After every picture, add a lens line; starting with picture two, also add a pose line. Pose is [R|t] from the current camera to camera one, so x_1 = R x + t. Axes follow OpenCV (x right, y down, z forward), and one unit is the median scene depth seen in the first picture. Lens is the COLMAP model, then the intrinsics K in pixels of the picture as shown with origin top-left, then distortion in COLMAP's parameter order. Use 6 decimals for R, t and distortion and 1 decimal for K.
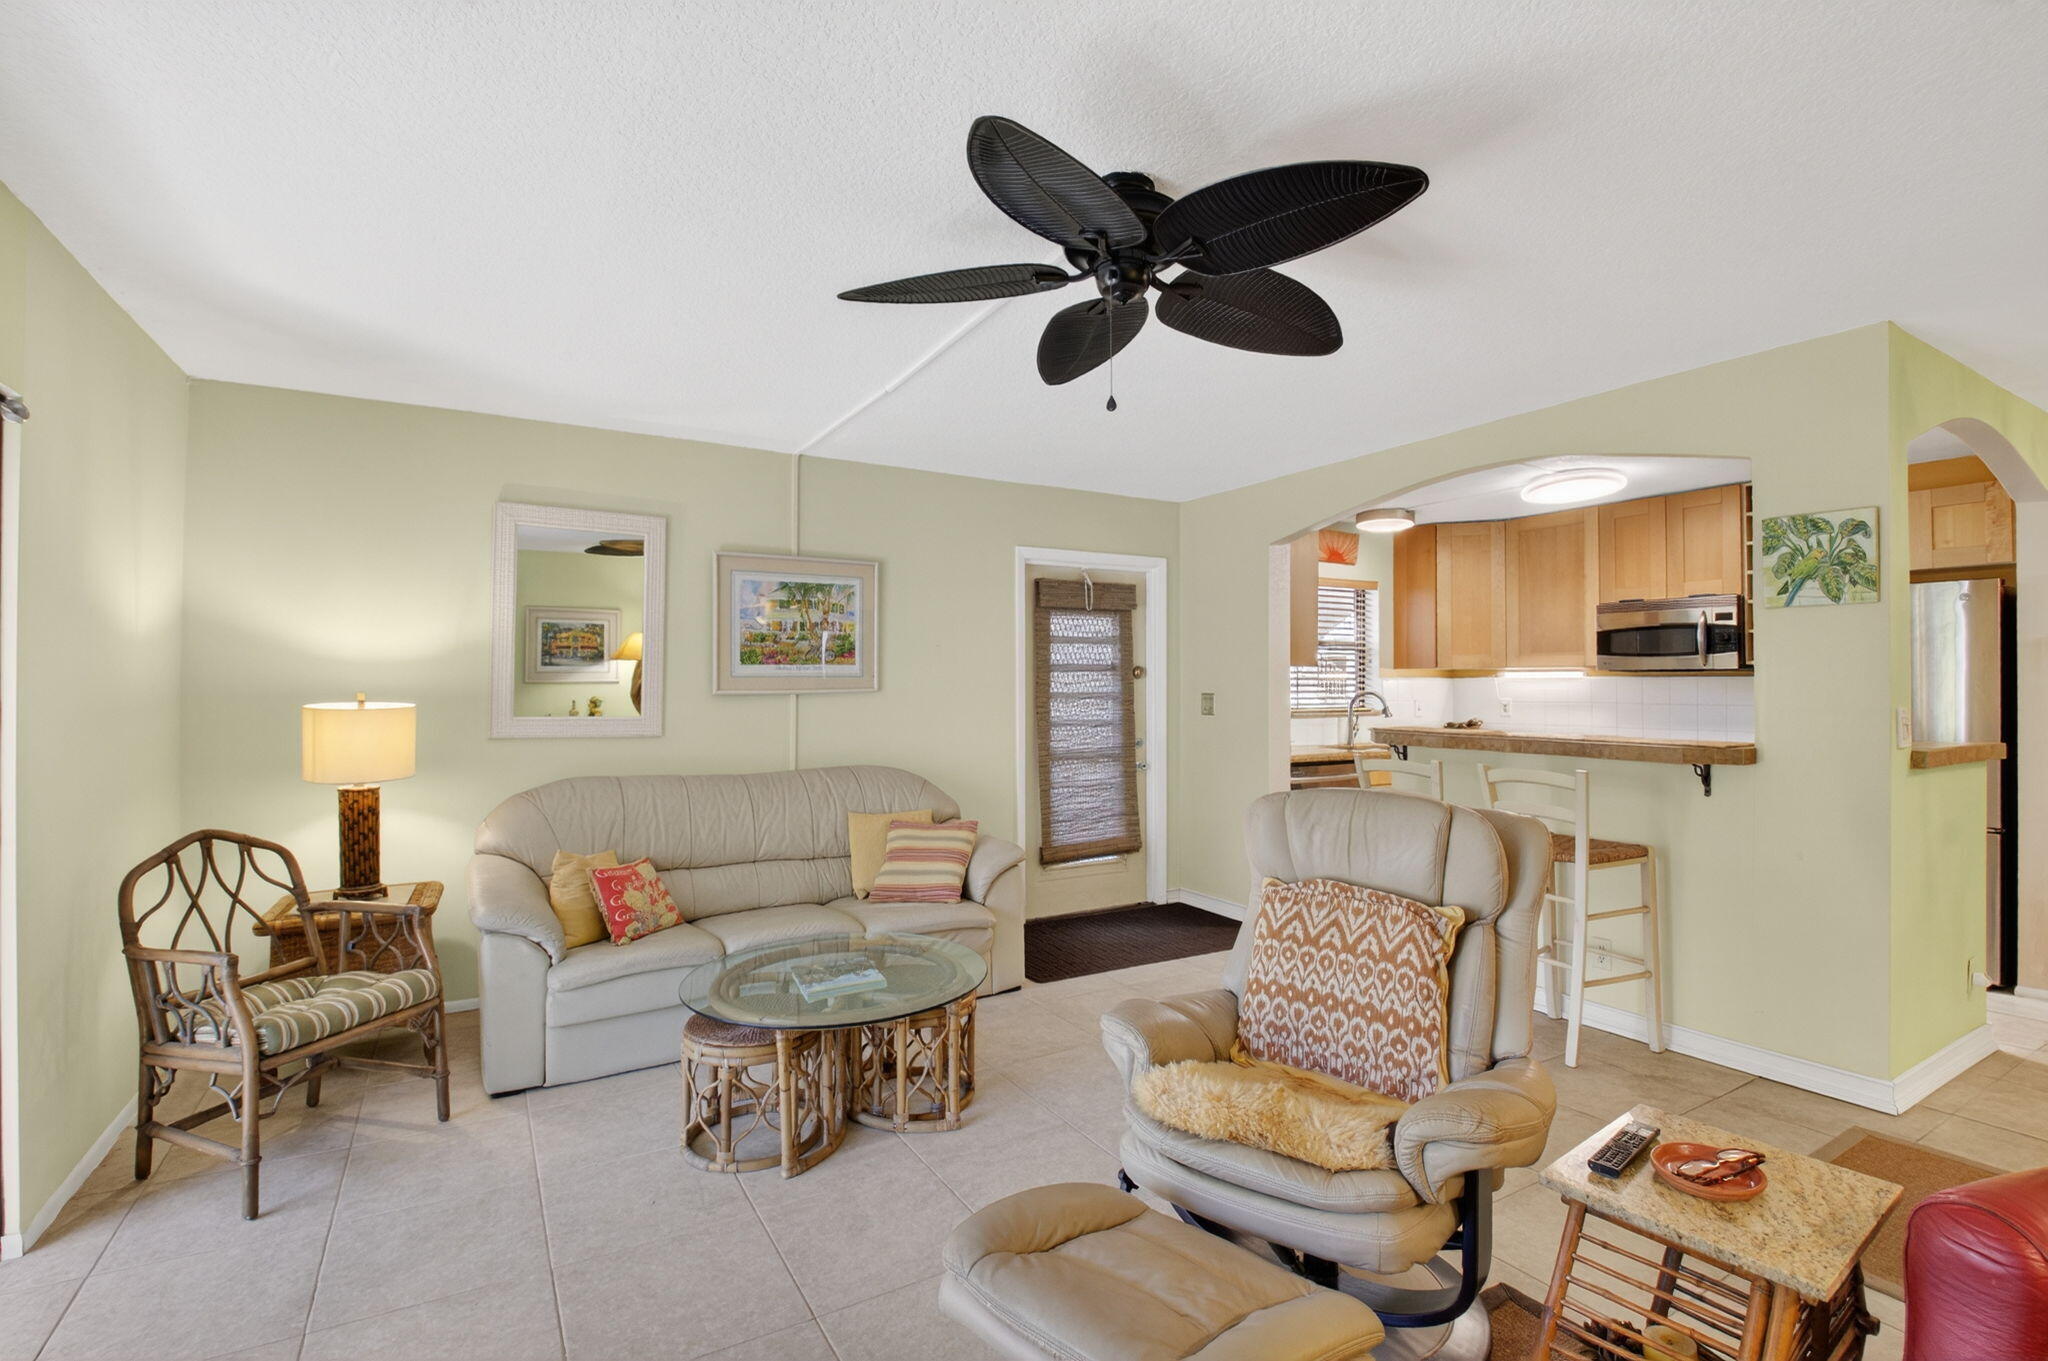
lens RADIAL K [[920.8, 0, 1009.3], [0, 920.8, 684.1], [0, 0, 1]] dist [-0.013906, -0.009002]
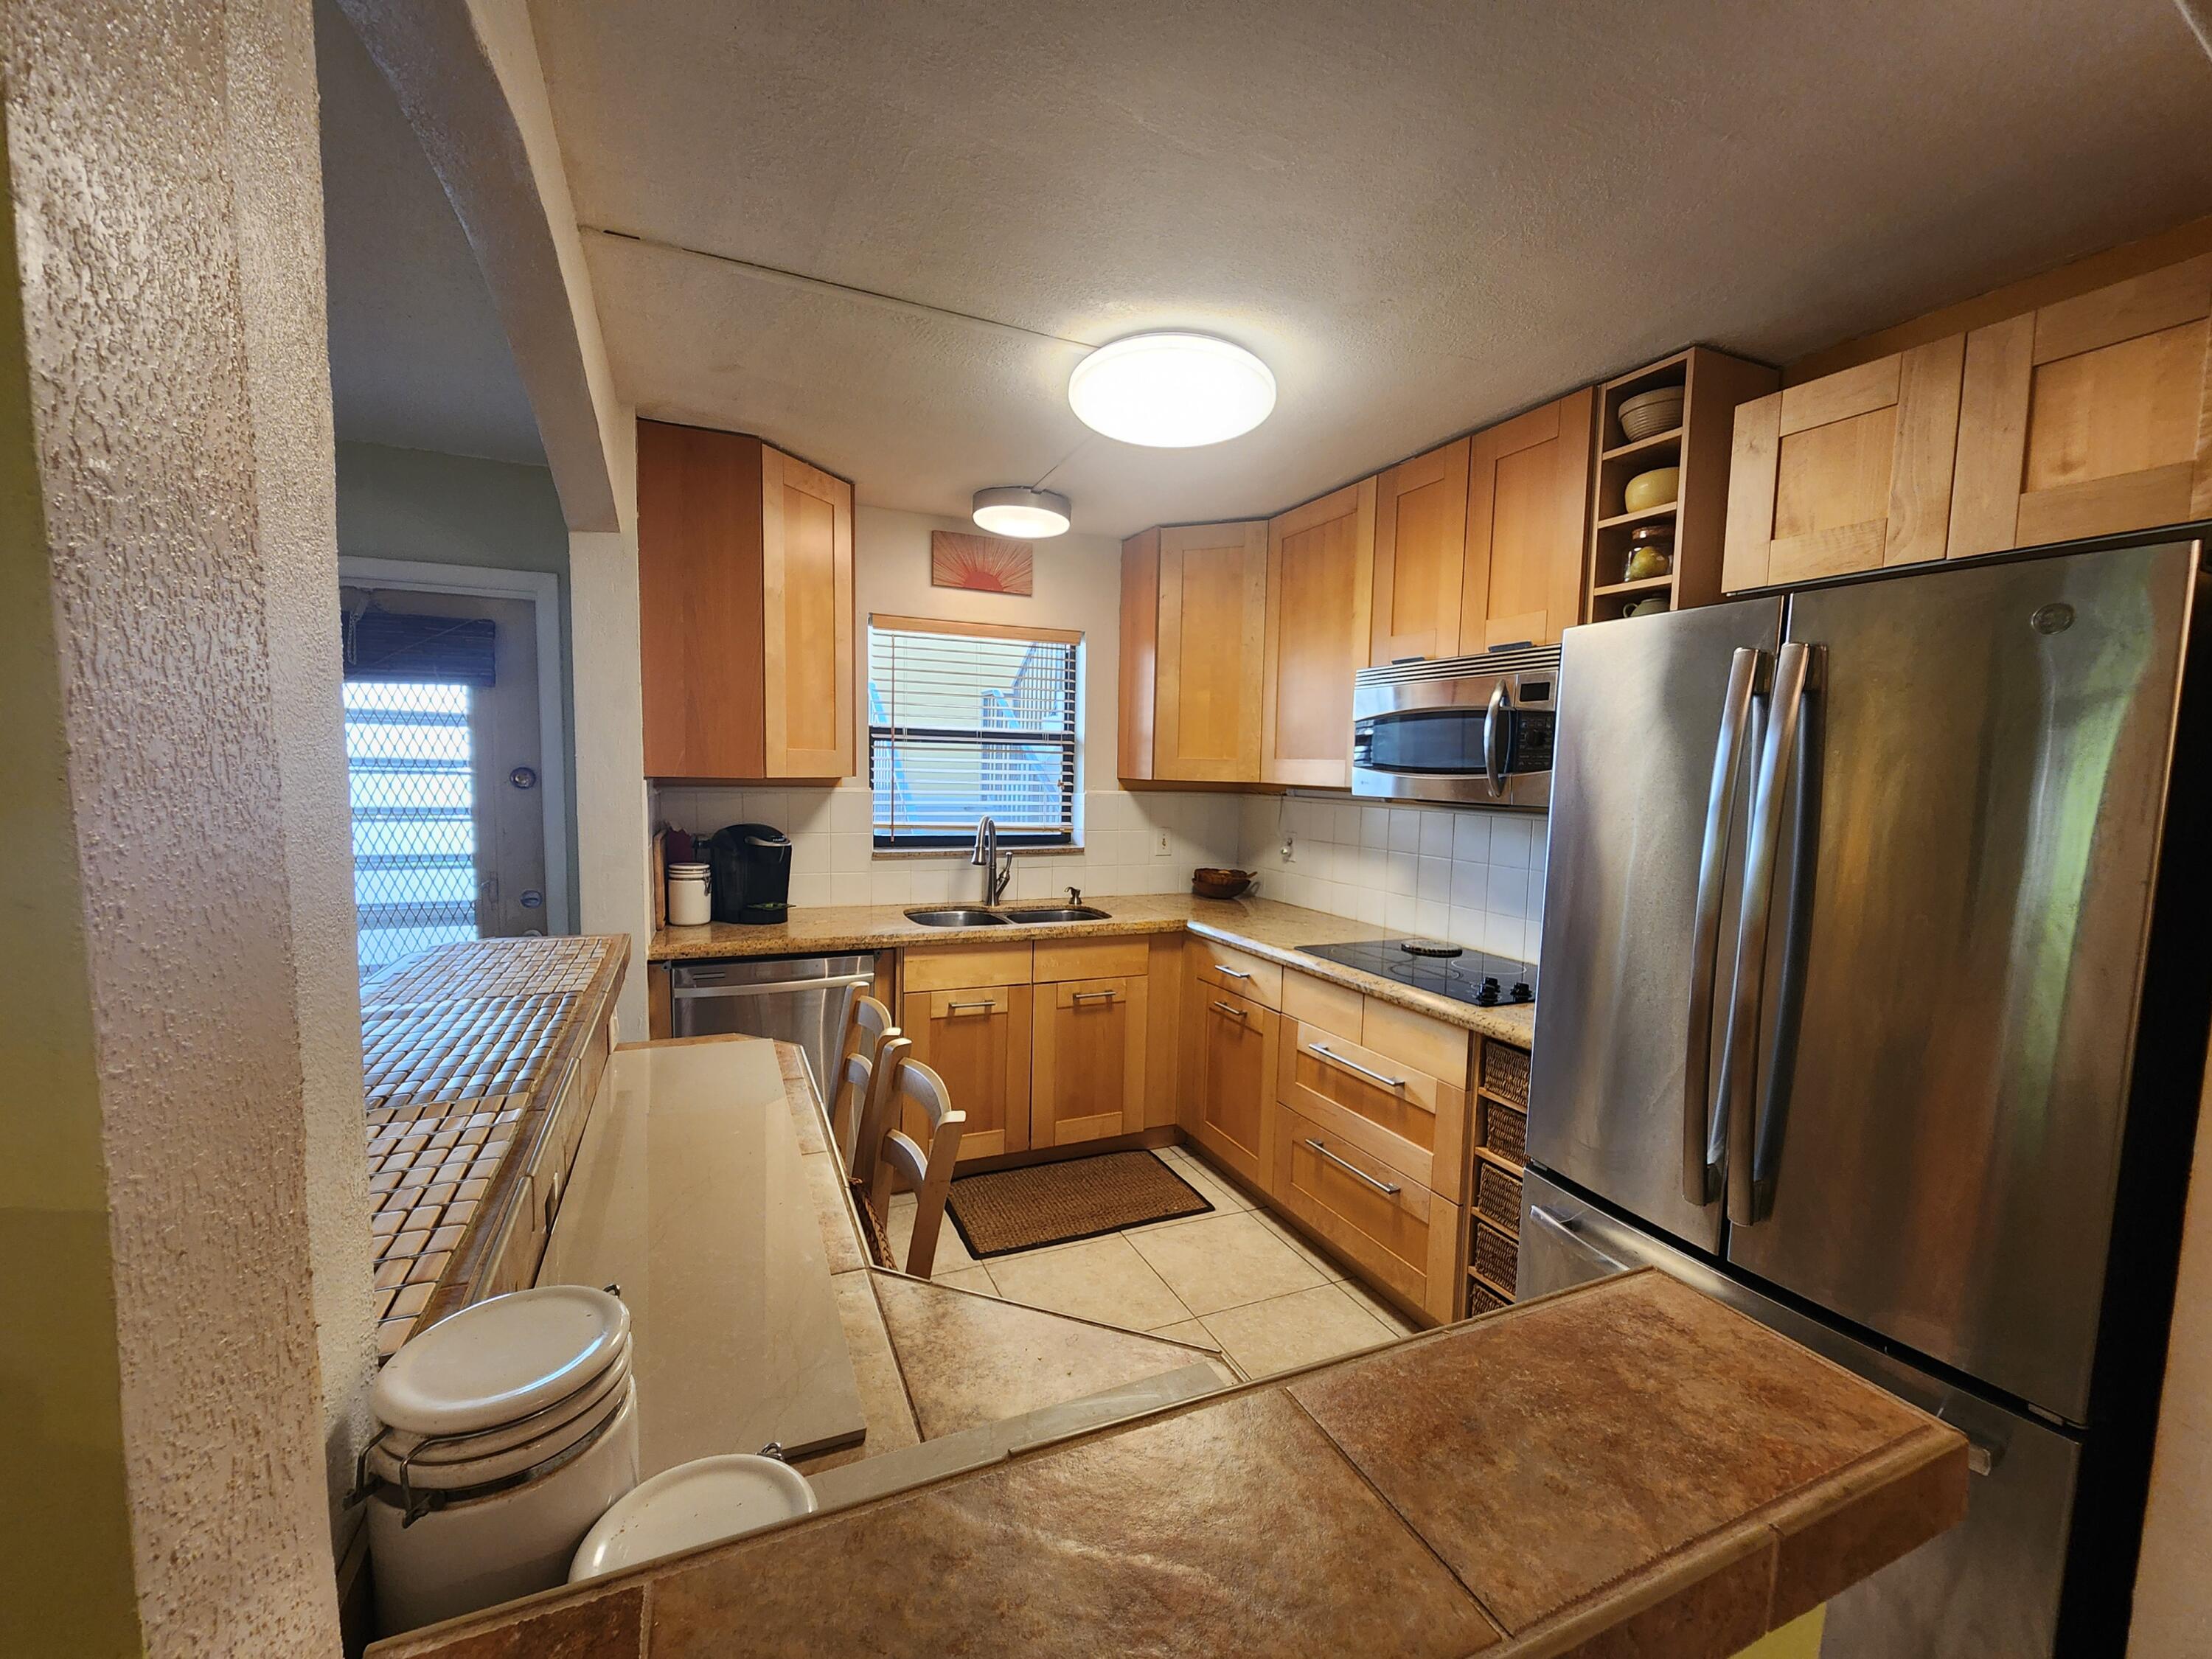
lens RADIAL K [[896.2, 0, 1108.5], [0, 896.2, 864.4], [0, 0, 1]] dist [-0.008617, 0.000175]
pose [[0.994966, 0.035993, -0.093524, 0.585805], [-0.025476, 0.993459, 0.111309, -0.030862], [0.096918, -0.108366, 0.989375, 0.500163]]
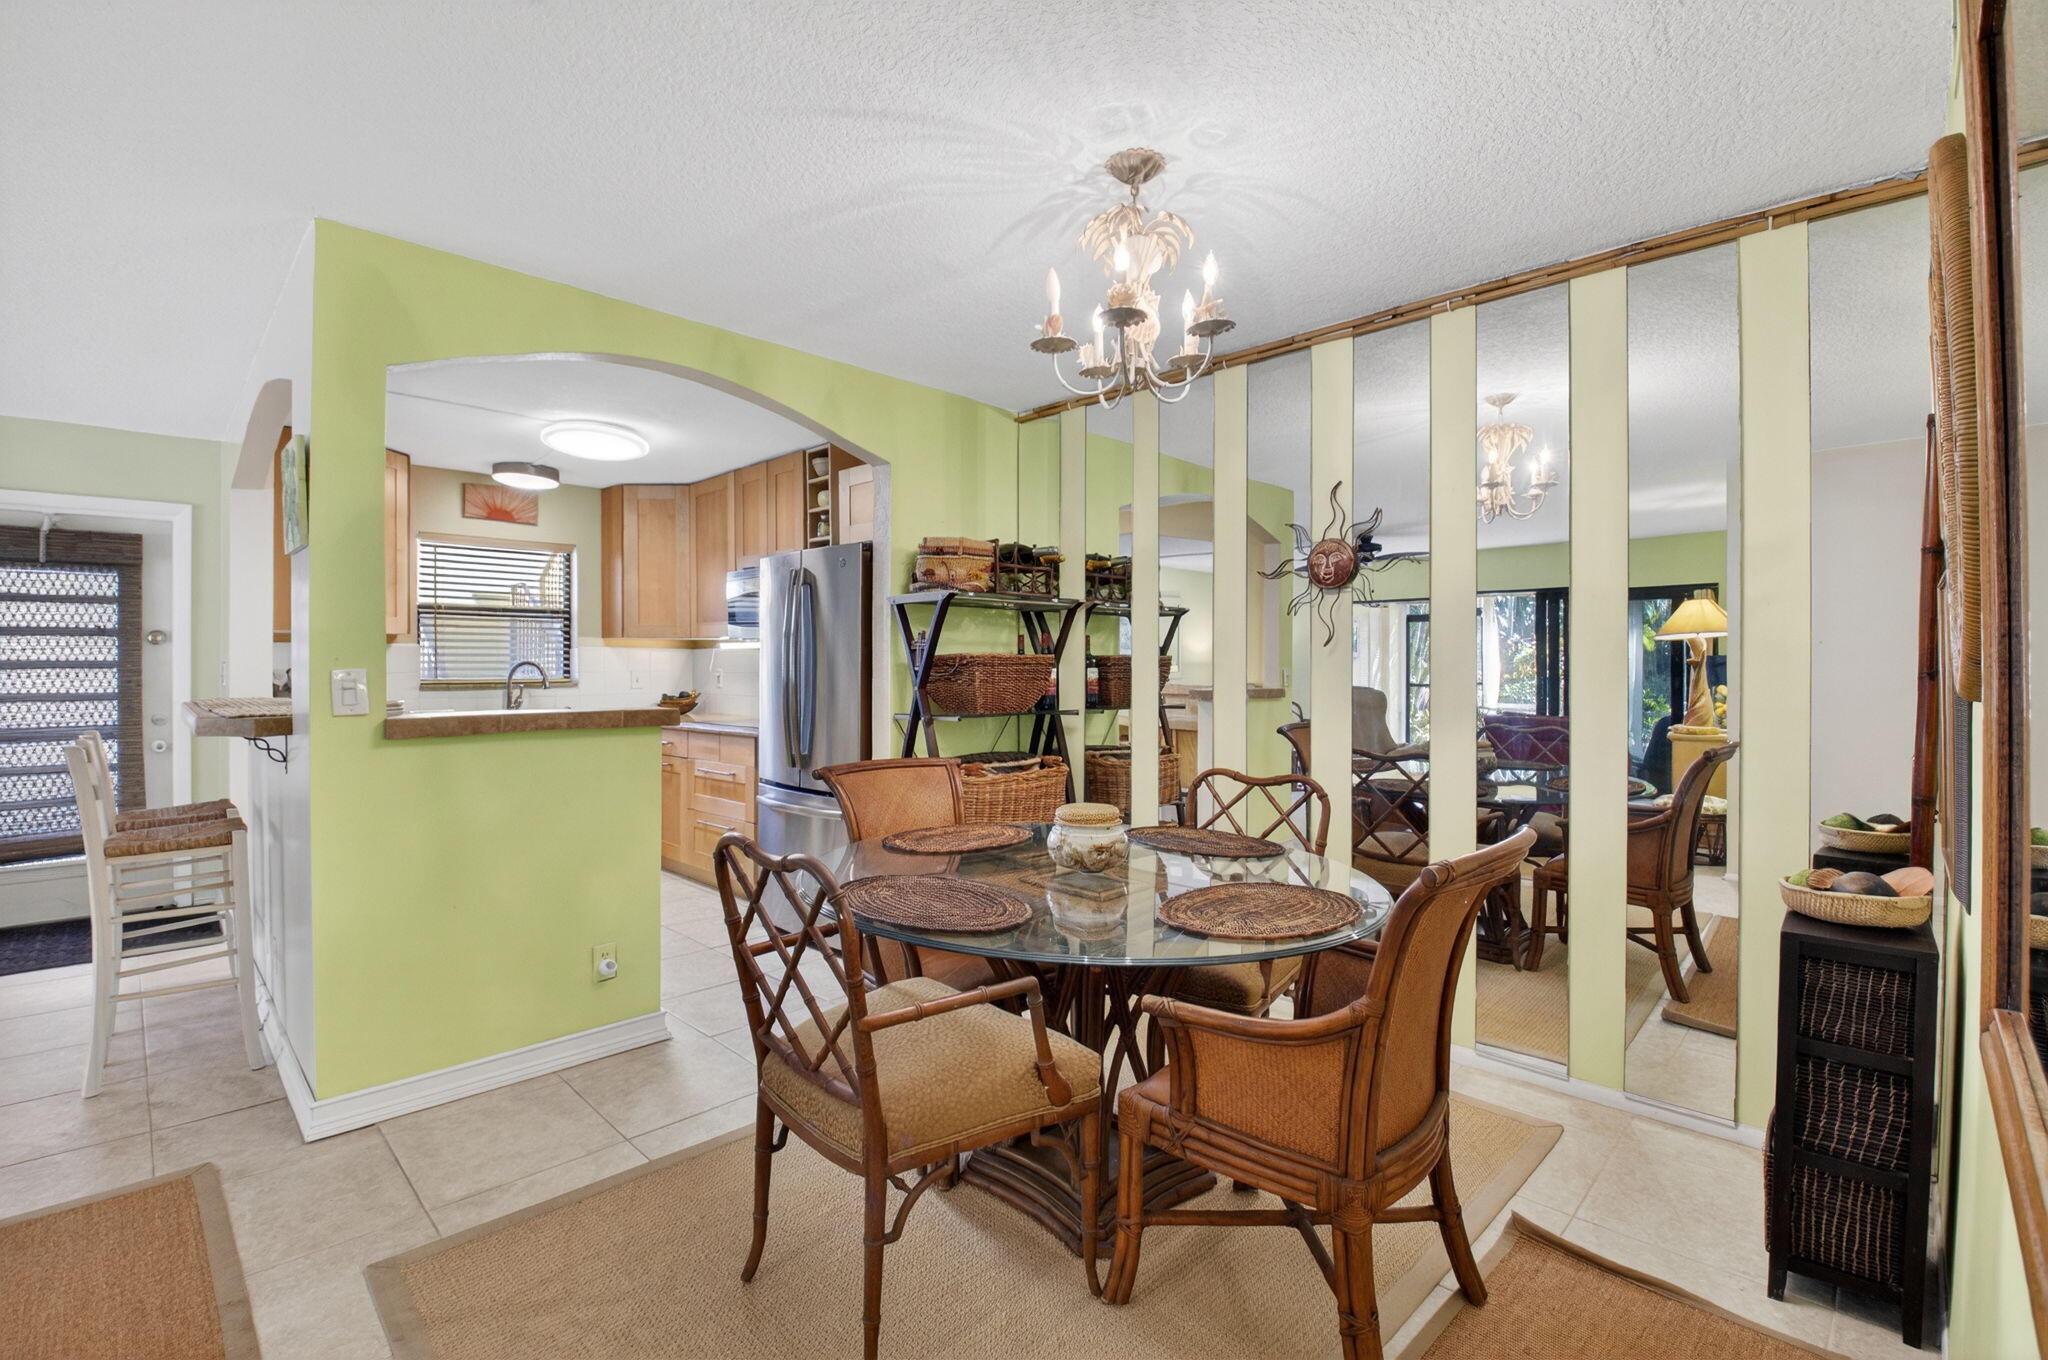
lens RADIAL K [[920.8, 0, 1027.2], [0, 920.8, 670.4], [0, 0, 1]] dist [-0.013906, -0.009002]
pose [[0.965023, 0.001648, 0.262160, 0.734153], [-0.004169, 0.999950, 0.009061, 0.006874], [-0.262132, -0.009837, 0.964982, -0.015302]]
